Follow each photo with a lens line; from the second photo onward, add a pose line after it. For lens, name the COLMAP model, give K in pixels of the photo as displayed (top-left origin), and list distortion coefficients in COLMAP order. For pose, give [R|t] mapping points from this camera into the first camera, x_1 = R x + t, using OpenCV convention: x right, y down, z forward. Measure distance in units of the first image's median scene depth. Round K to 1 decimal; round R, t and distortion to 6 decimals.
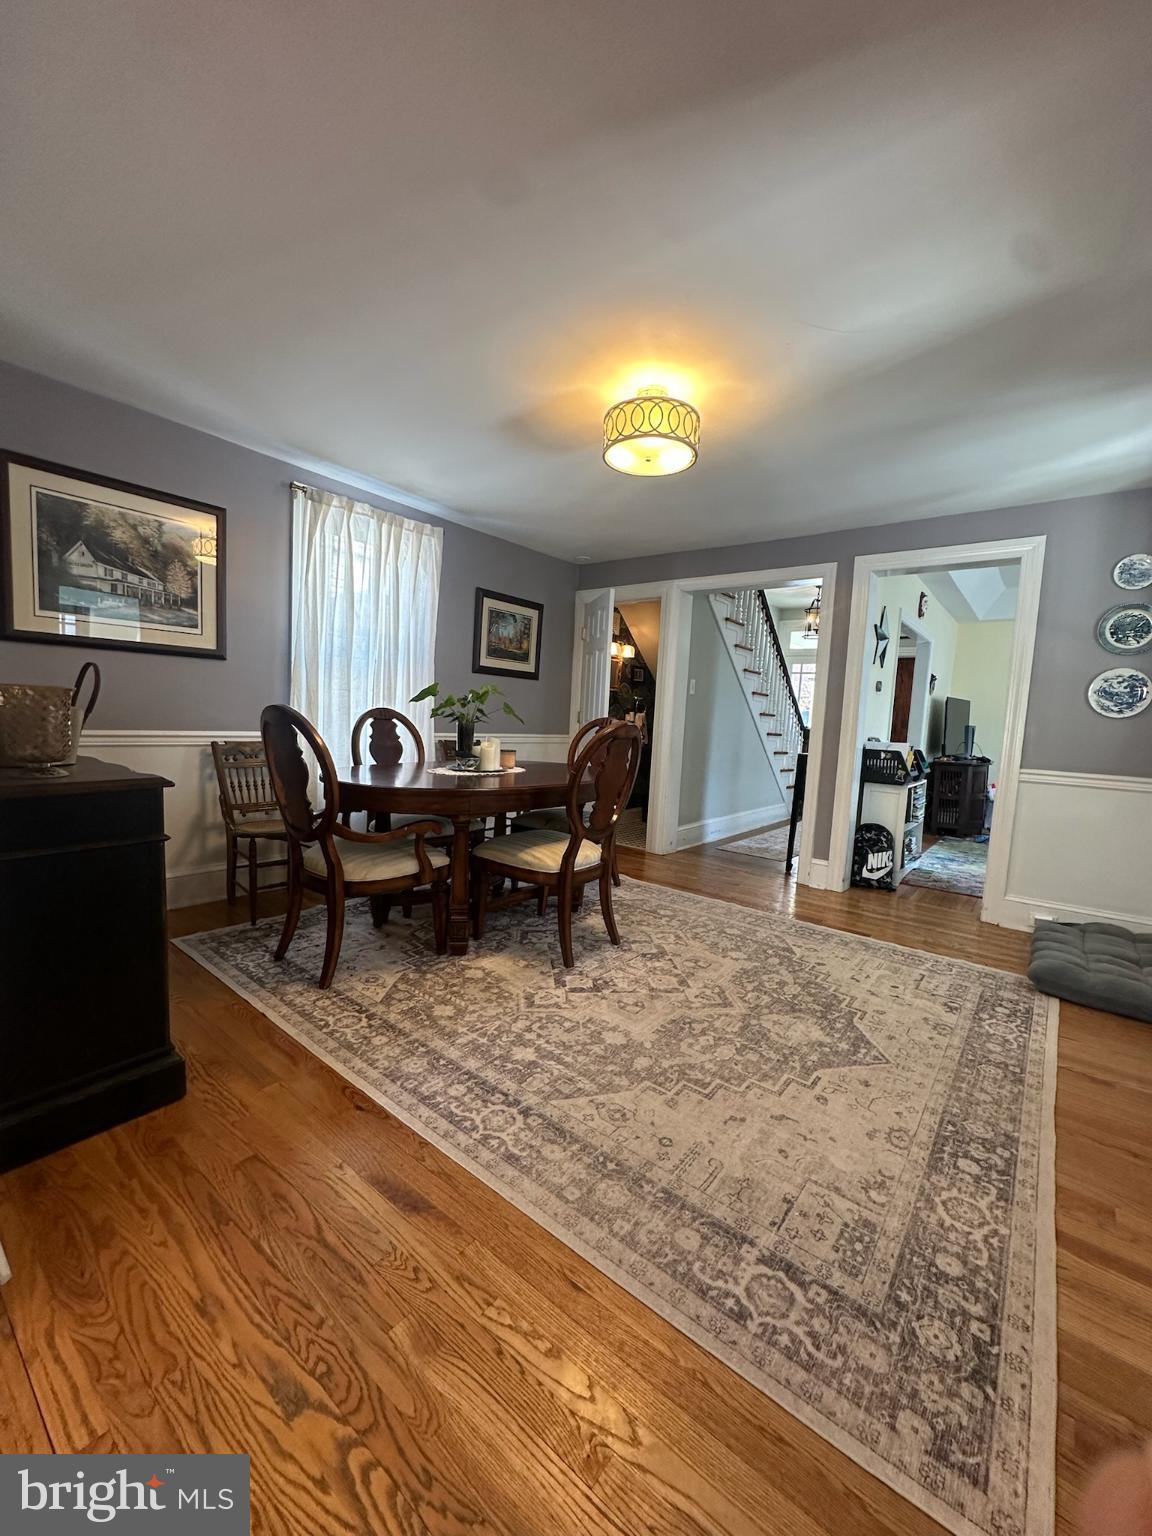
lens RADIAL K [[612.8, 0, 574.5], [0, 612.8, 769.2], [0, 0, 1]] dist [-0.002489, 0.000030]
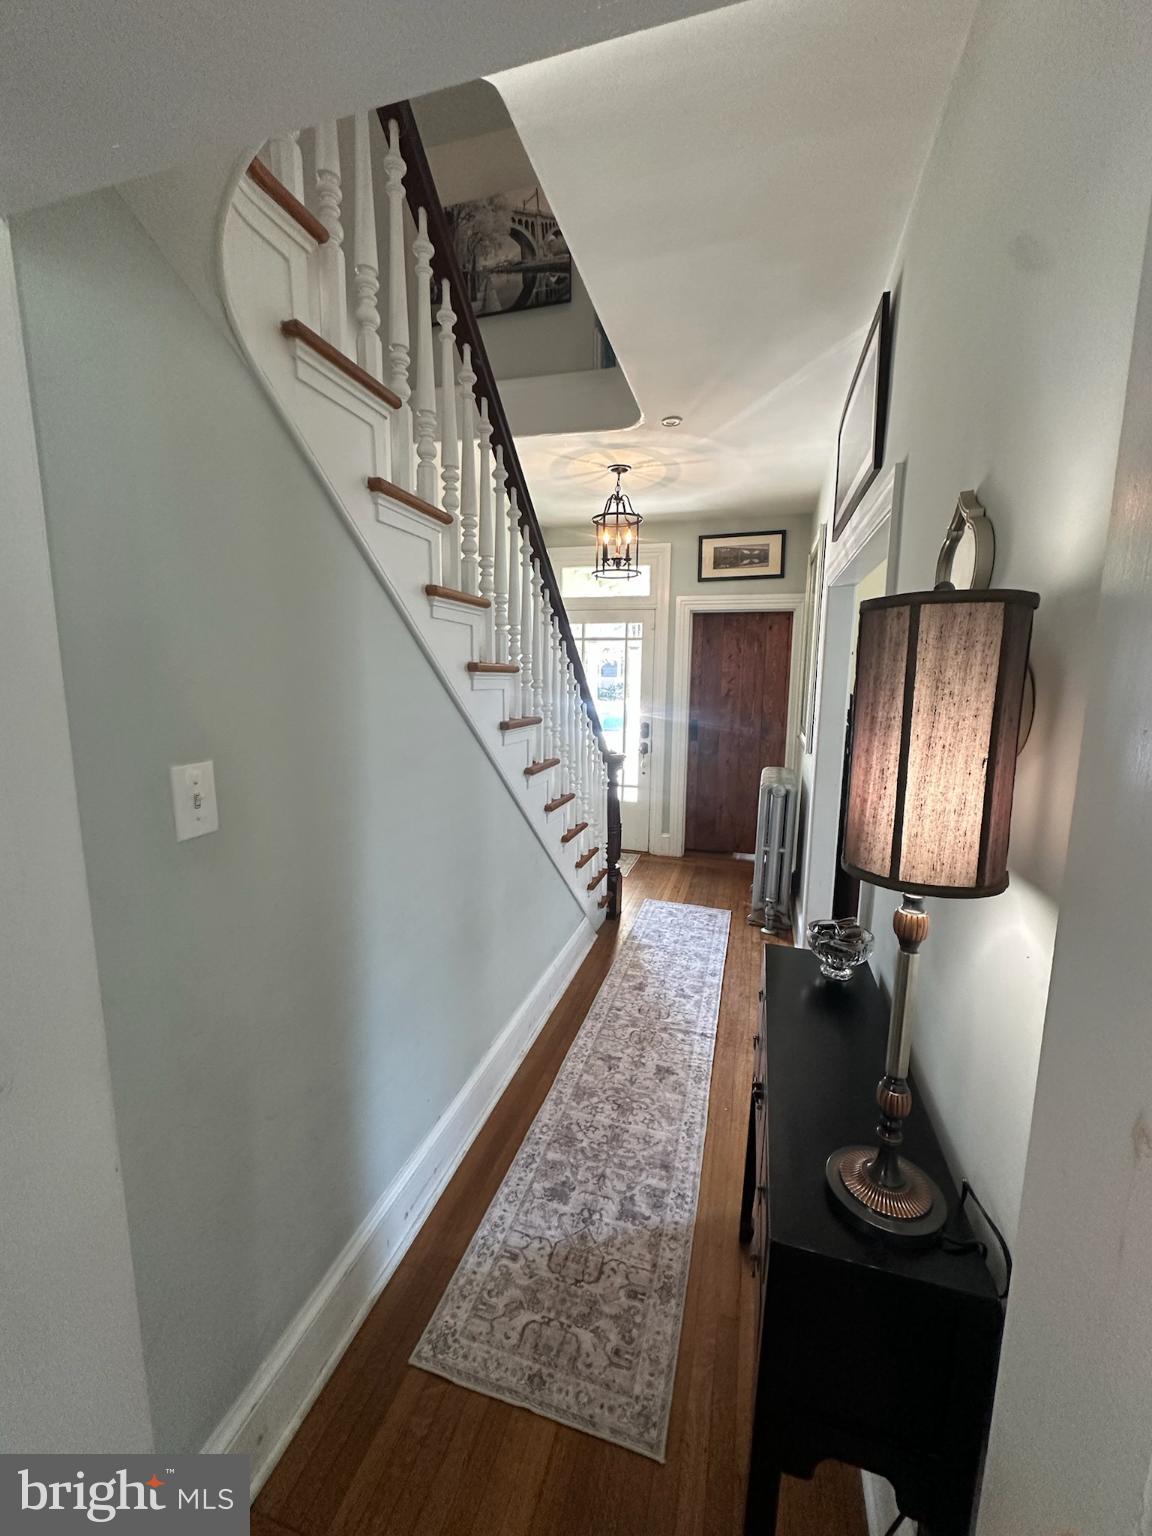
lens RADIAL K [[612.8, 0, 574.3], [0, 612.8, 765.0], [0, 0, 1]] dist [-0.002489, 0.000030]
pose [[0.931739, -0.096559, 0.350056, 0.189461], [0.066466, 0.993061, 0.097014, -0.124623], [-0.356994, -0.067125, 0.931692, 0.602158]]
